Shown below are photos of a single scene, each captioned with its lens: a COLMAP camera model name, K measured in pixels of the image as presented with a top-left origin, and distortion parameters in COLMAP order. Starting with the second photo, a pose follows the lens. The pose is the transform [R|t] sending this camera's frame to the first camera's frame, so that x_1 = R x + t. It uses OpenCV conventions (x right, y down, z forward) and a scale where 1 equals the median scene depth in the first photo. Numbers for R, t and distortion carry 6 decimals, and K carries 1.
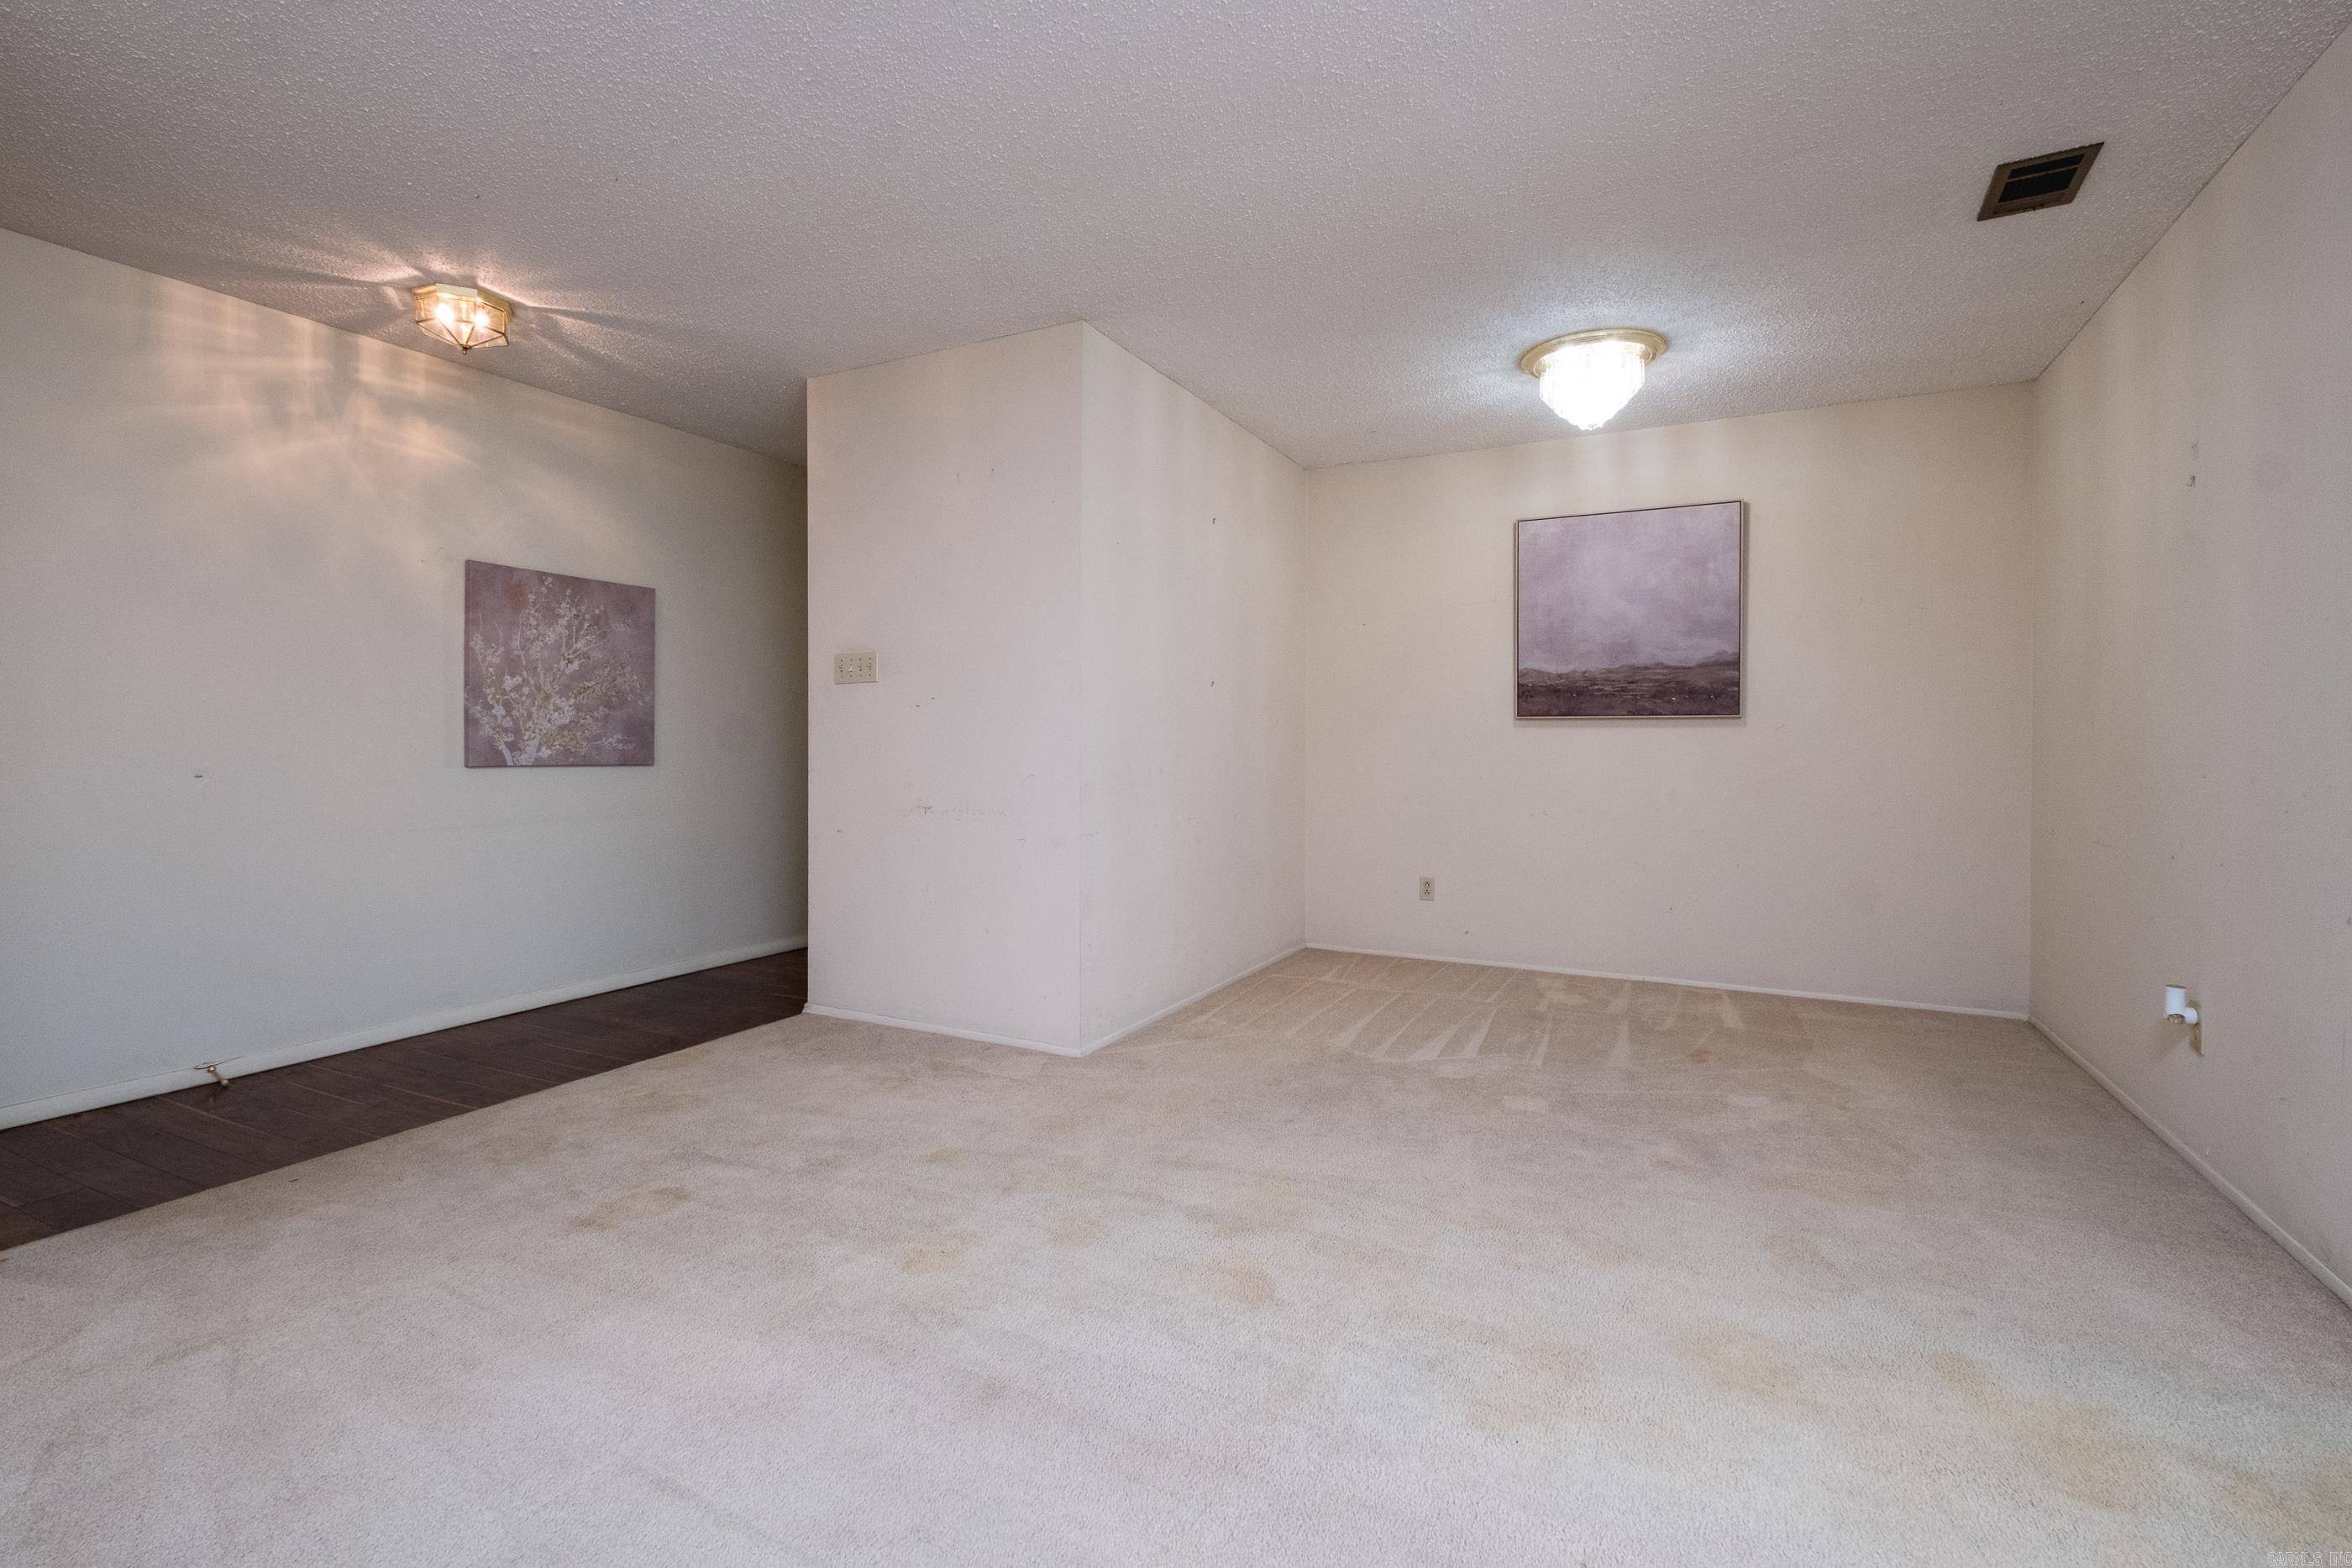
lens RADIAL K [[1050.8, 0, 1174.6], [0, 1050.8, 755.1], [0, 0, 1]] dist [0.002504, -0.006077]
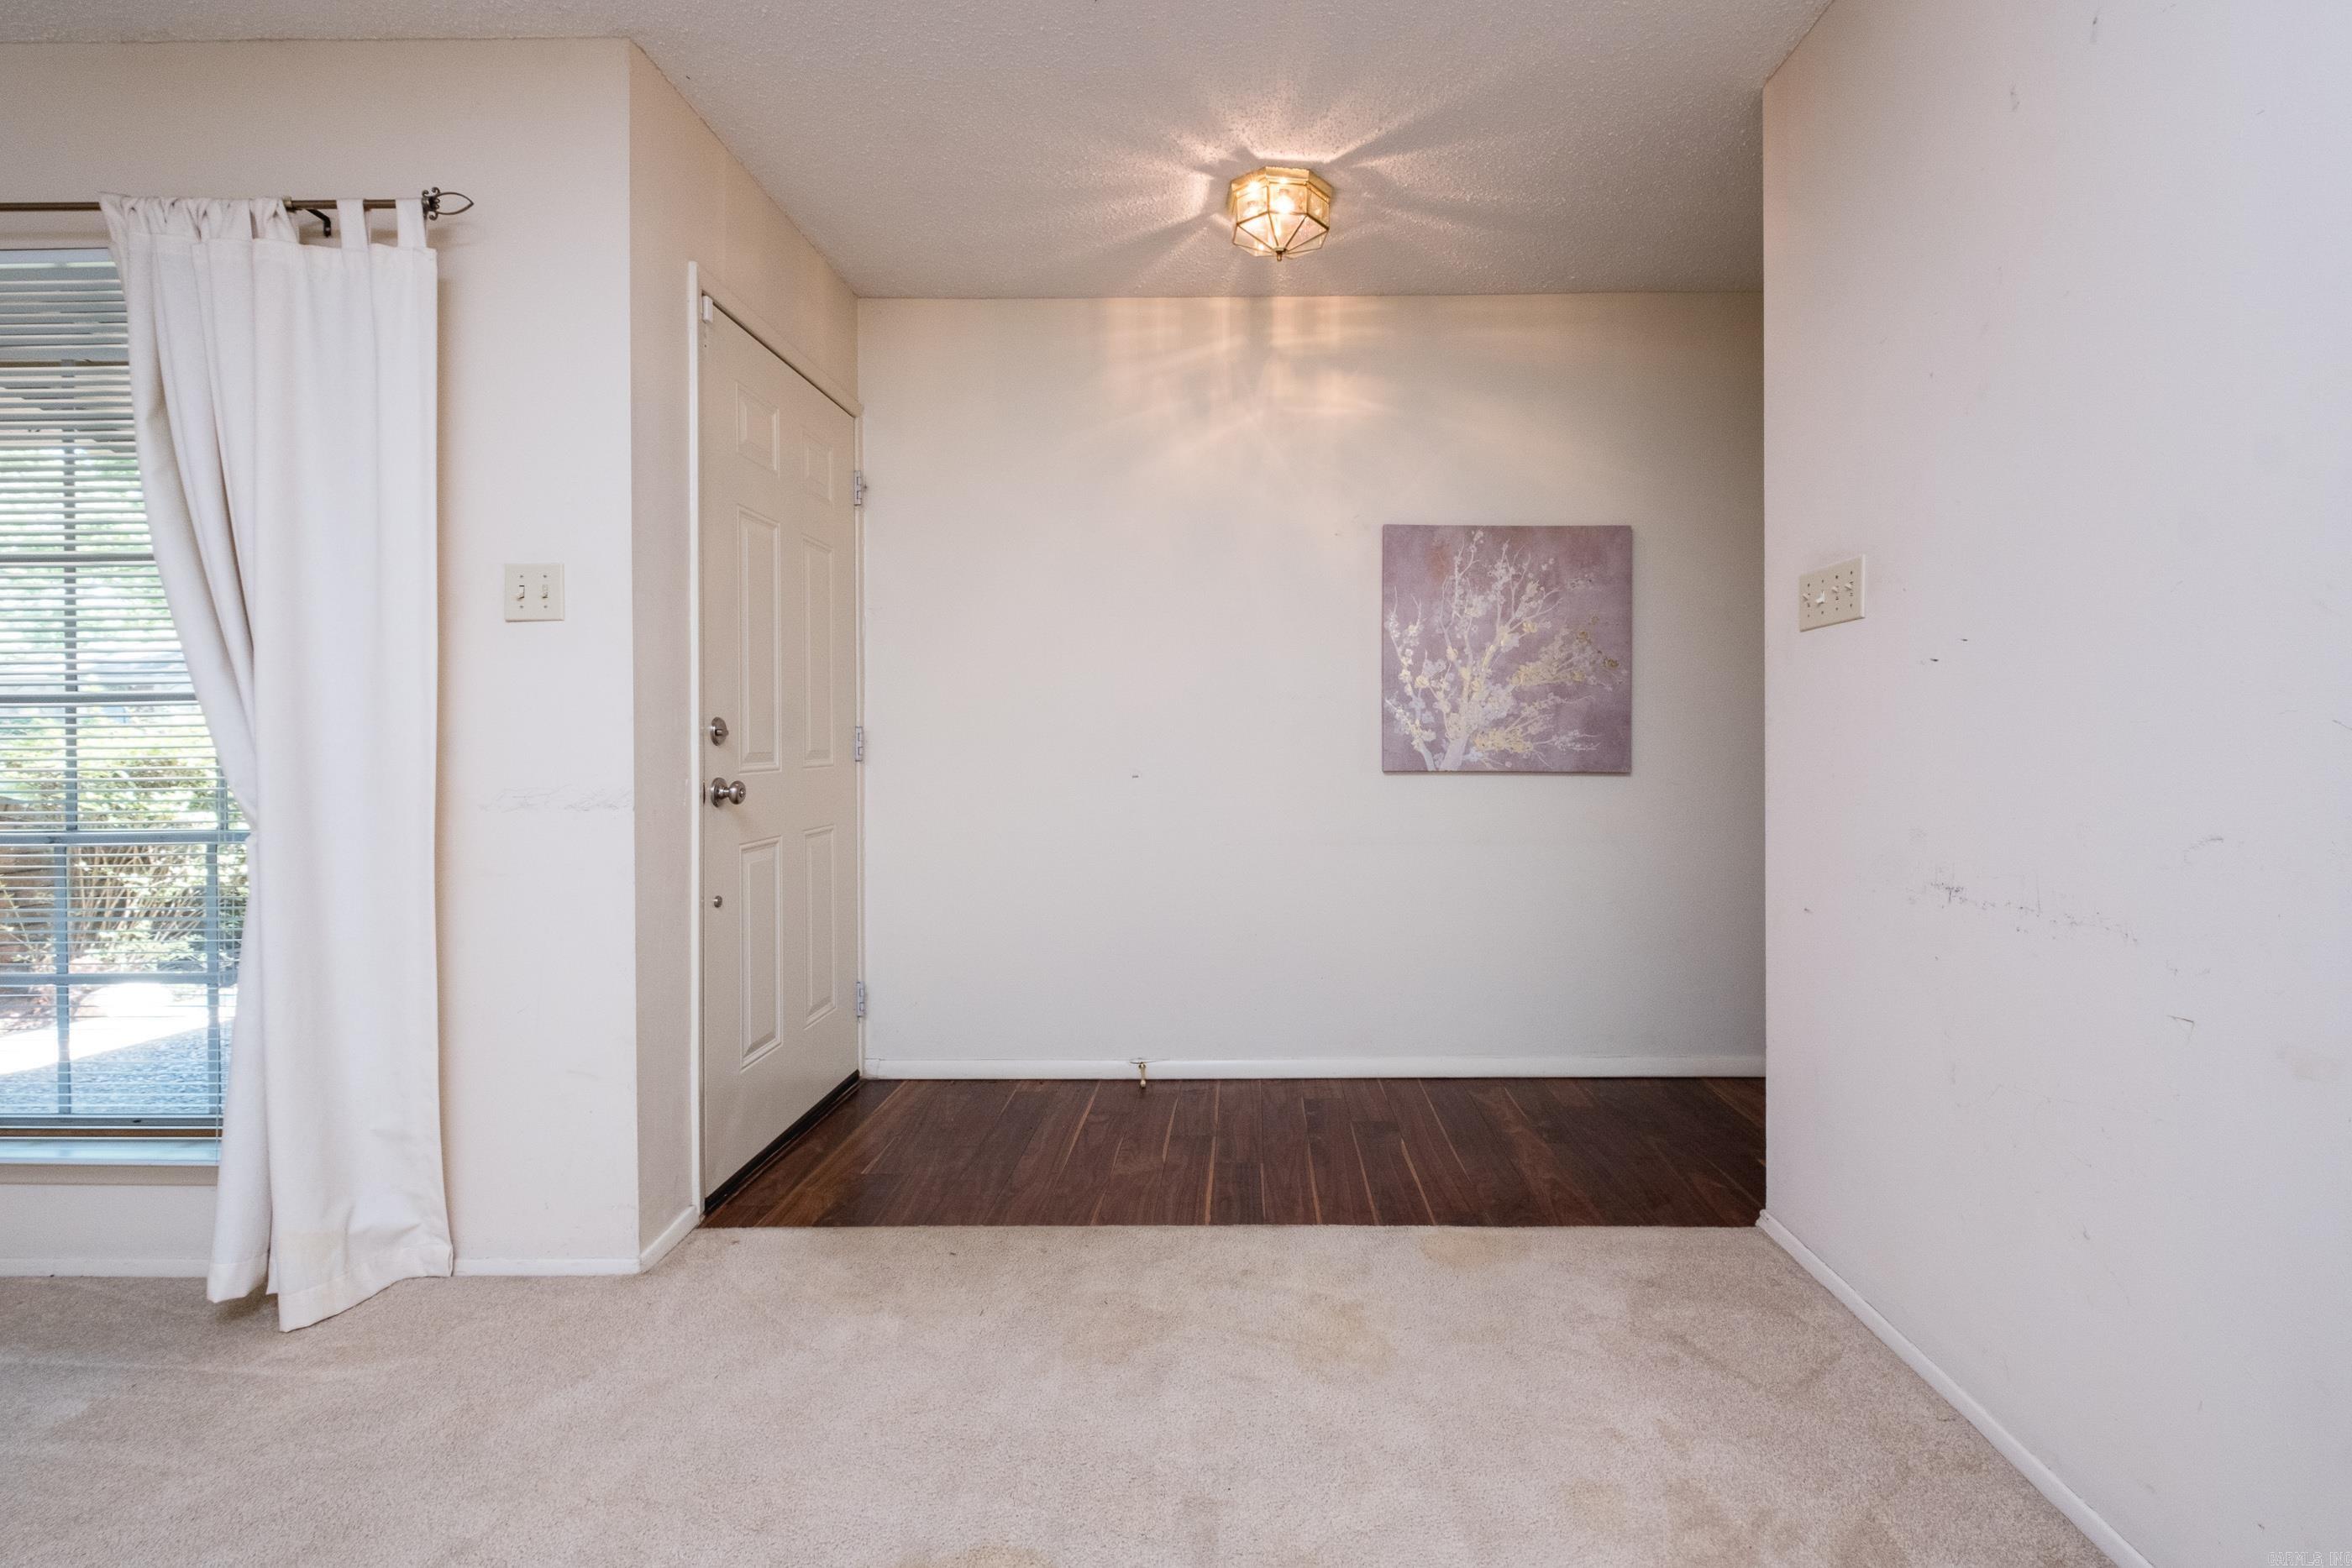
lens RADIAL K [[1041.5, 0, 1242.2], [0, 1041.5, 741.3], [0, 0, 1]] dist [0.002081, -0.005234]
pose [[0.448915, -0.002323, -0.893571, 0.018898], [-0.007731, 0.999949, -0.006484, -0.006269], [0.893541, 0.009819, 0.448874, 0.489556]]
